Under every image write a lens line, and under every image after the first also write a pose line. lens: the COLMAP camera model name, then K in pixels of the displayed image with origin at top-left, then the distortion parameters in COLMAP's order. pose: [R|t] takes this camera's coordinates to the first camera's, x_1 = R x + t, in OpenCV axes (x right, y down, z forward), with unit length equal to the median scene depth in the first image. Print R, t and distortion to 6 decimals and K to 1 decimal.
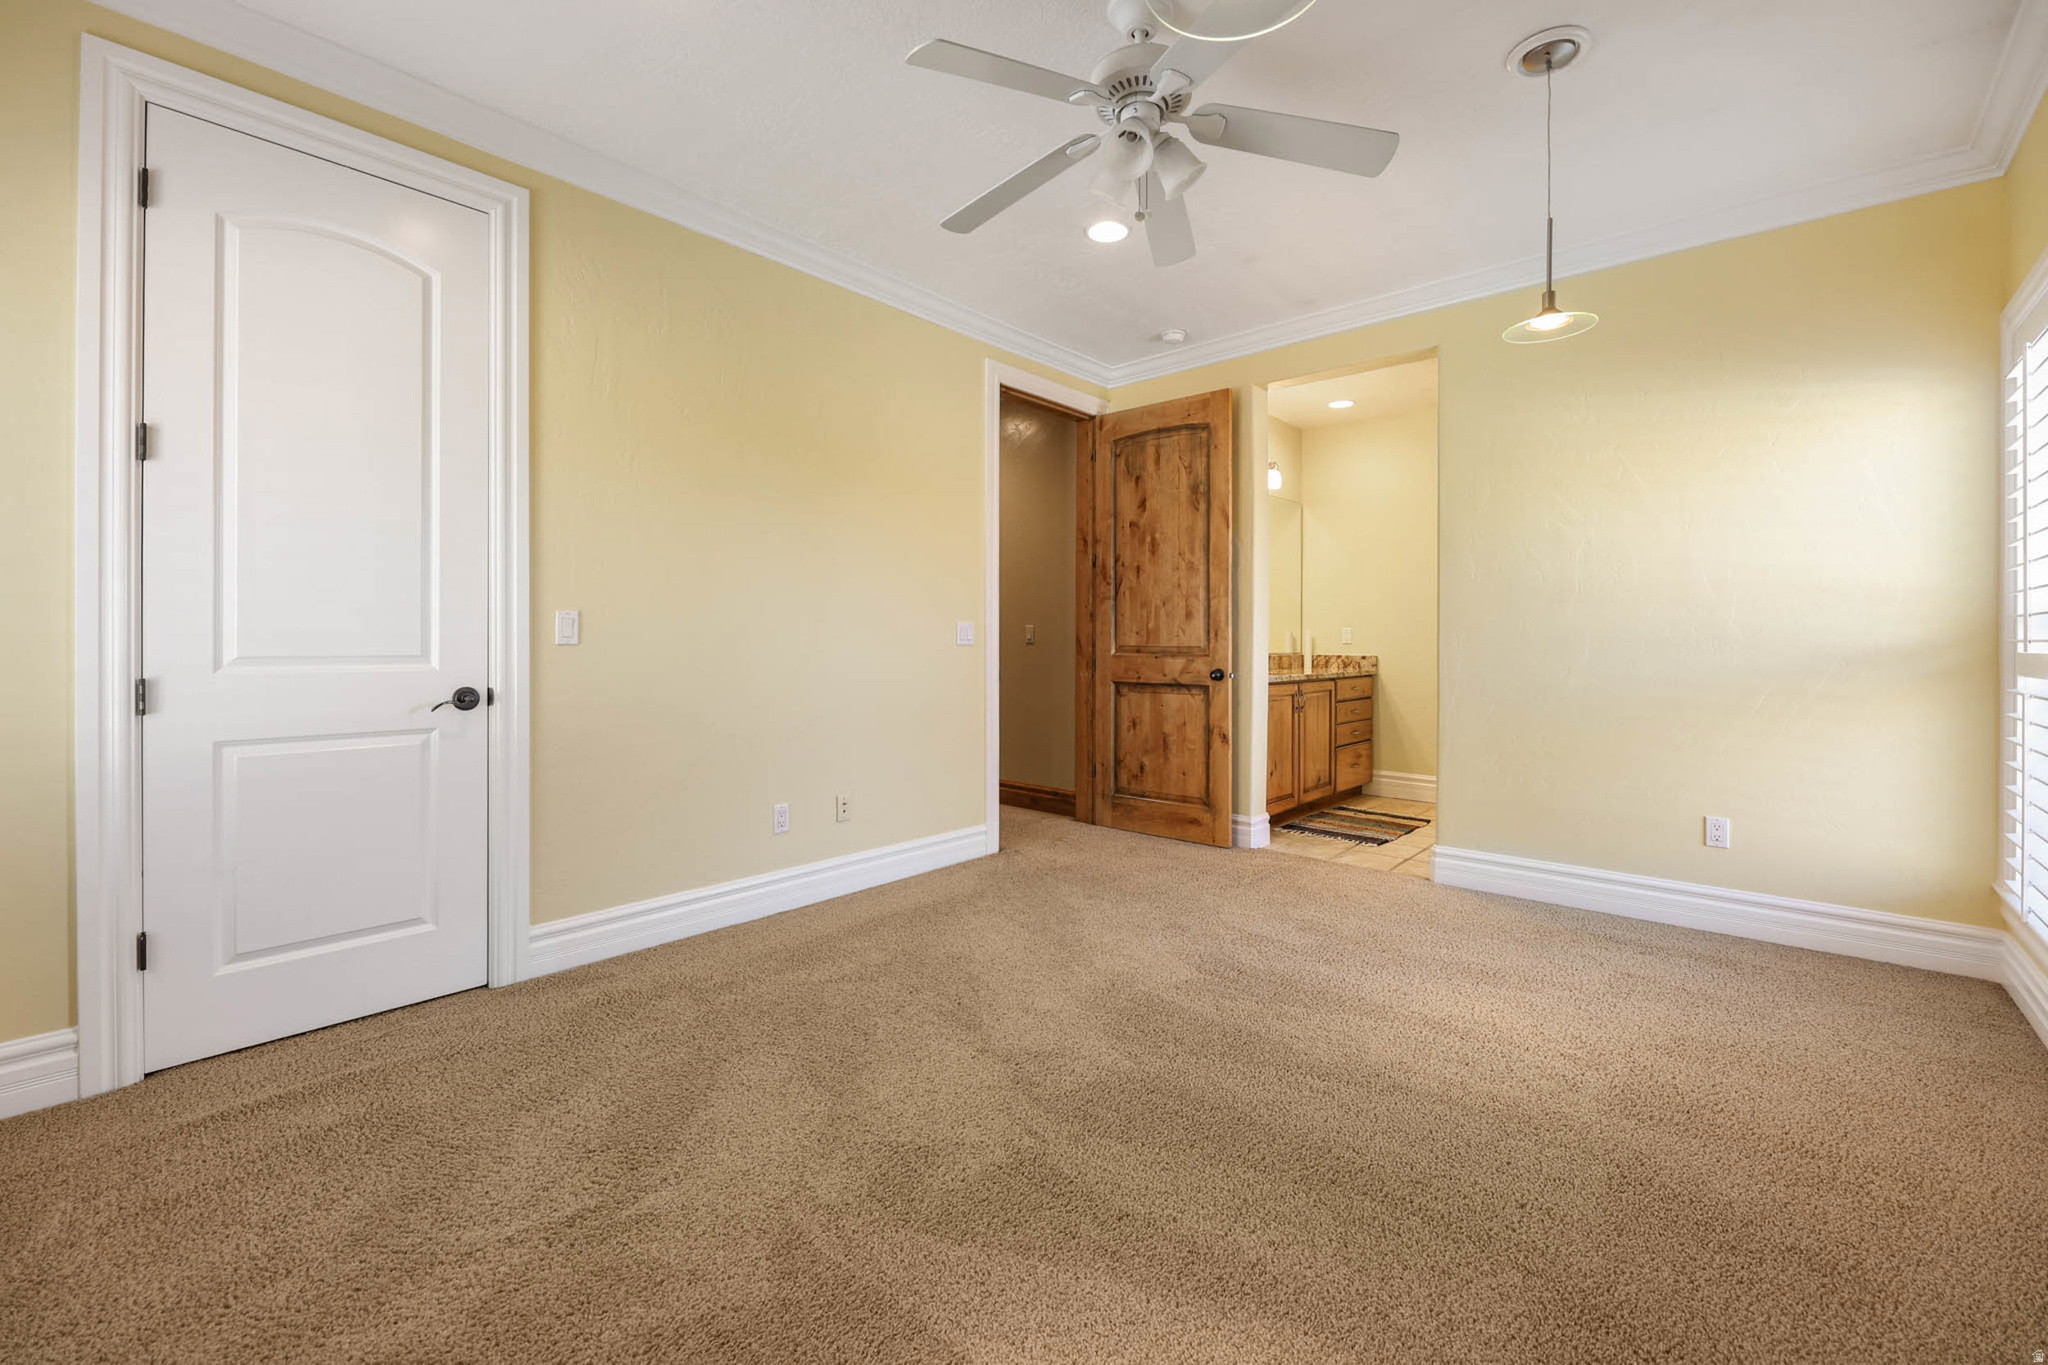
lens RADIAL K [[841.2, 0, 1020.8], [0, 841.2, 640.4], [0, 0, 1]] dist [-0.001675, -0.000103]
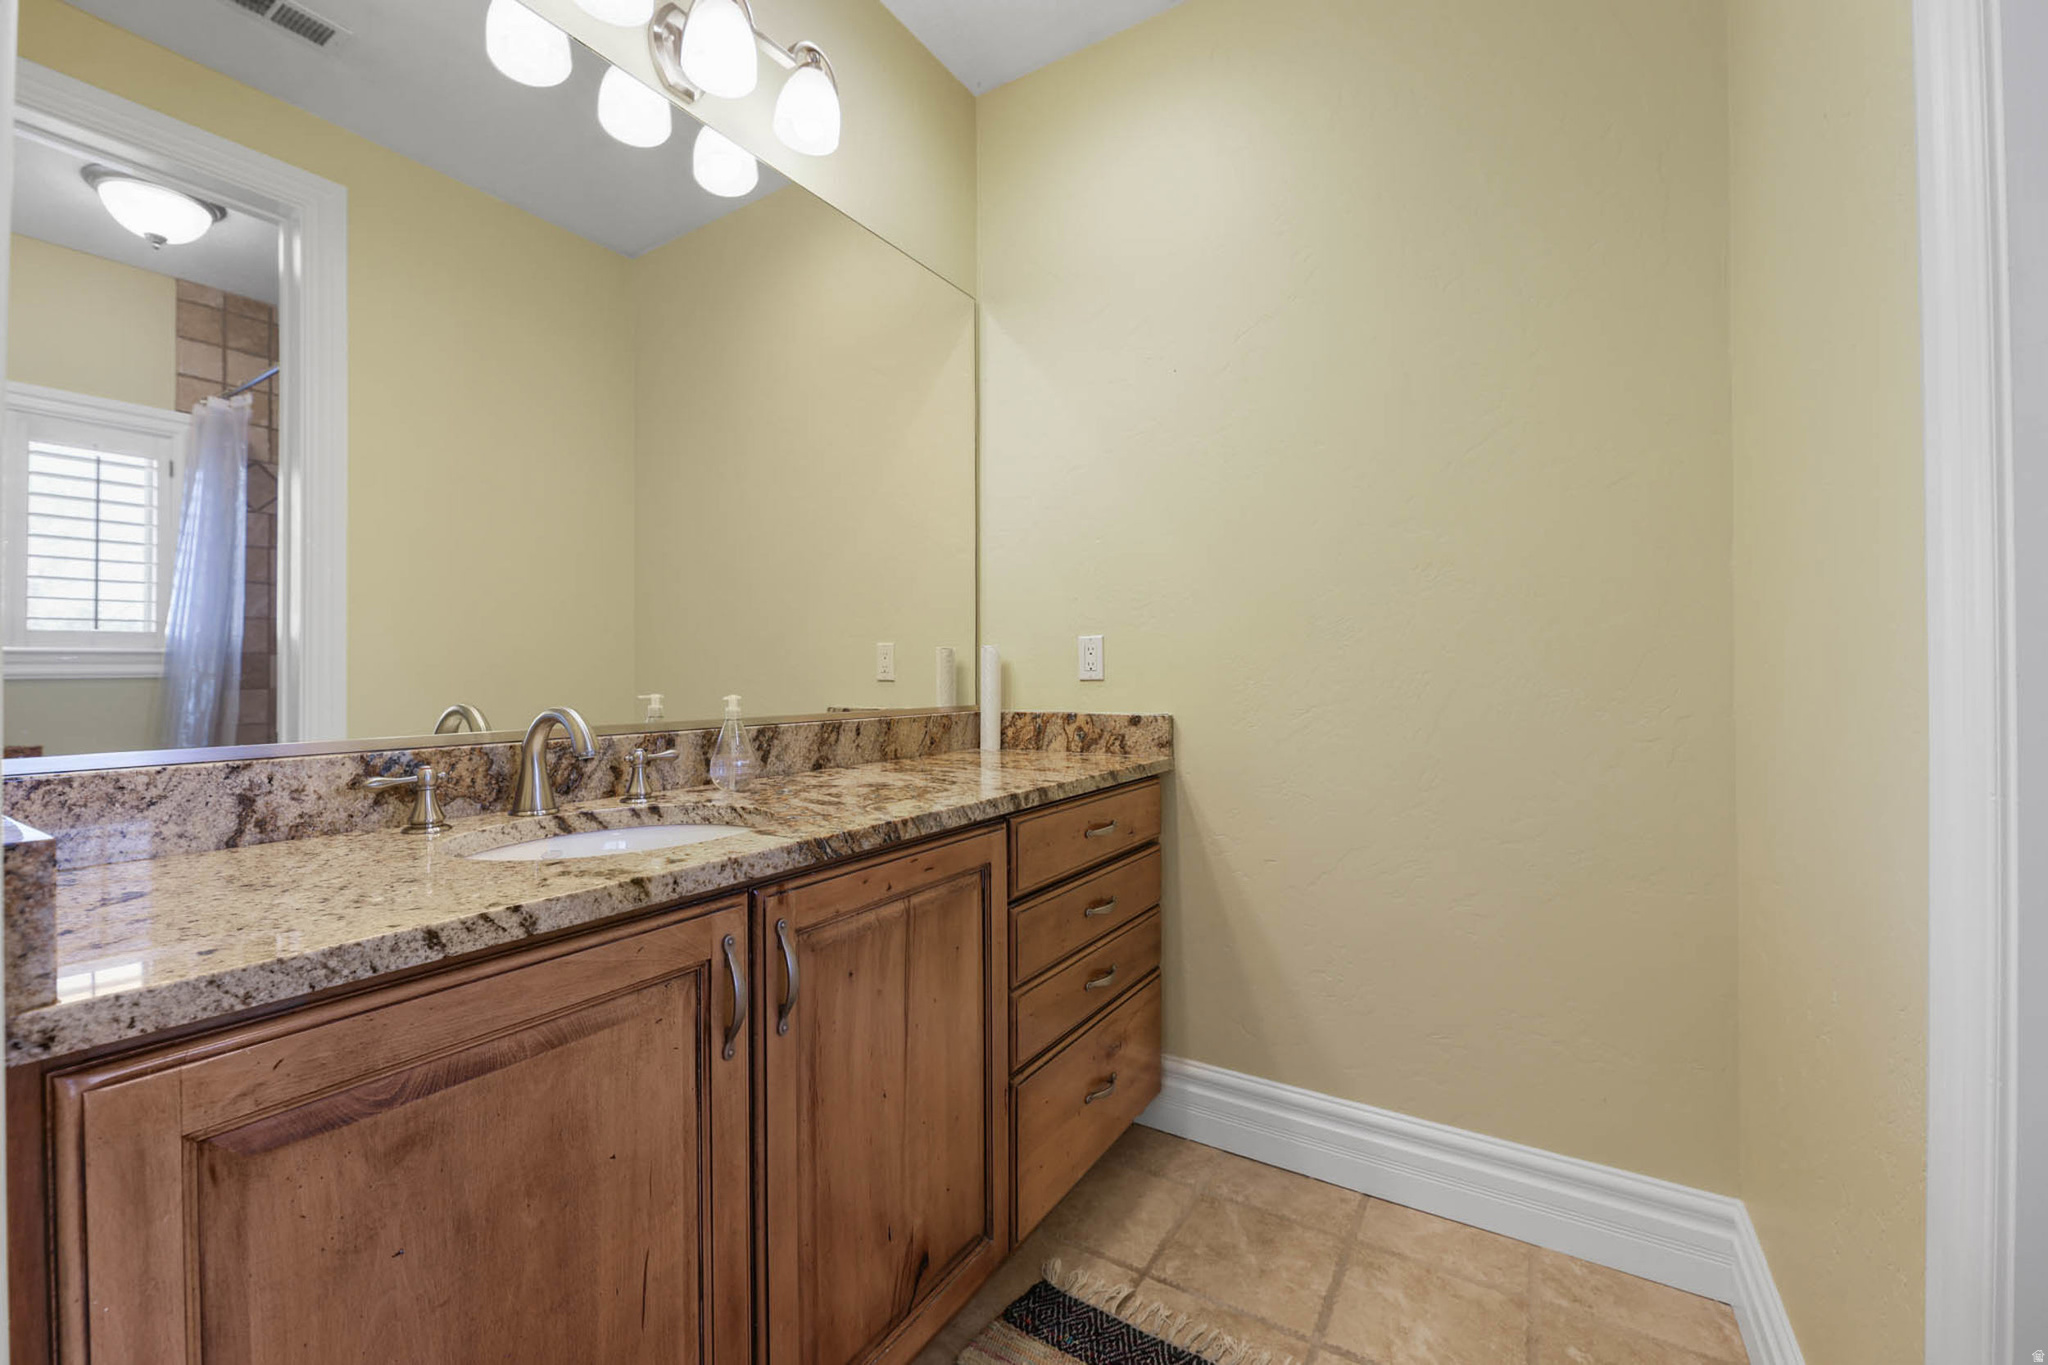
lens RADIAL K [[841.2, 0, 1020.8], [0, 841.2, 640.4], [0, 0, 1]] dist [-0.001675, -0.000103]
pose [[0.985468, -0.001788, 0.169854, 0.307067], [0.006986, 0.999525, -0.030008, -0.002057], [-0.169720, 0.030758, 0.985012, 0.678224]]
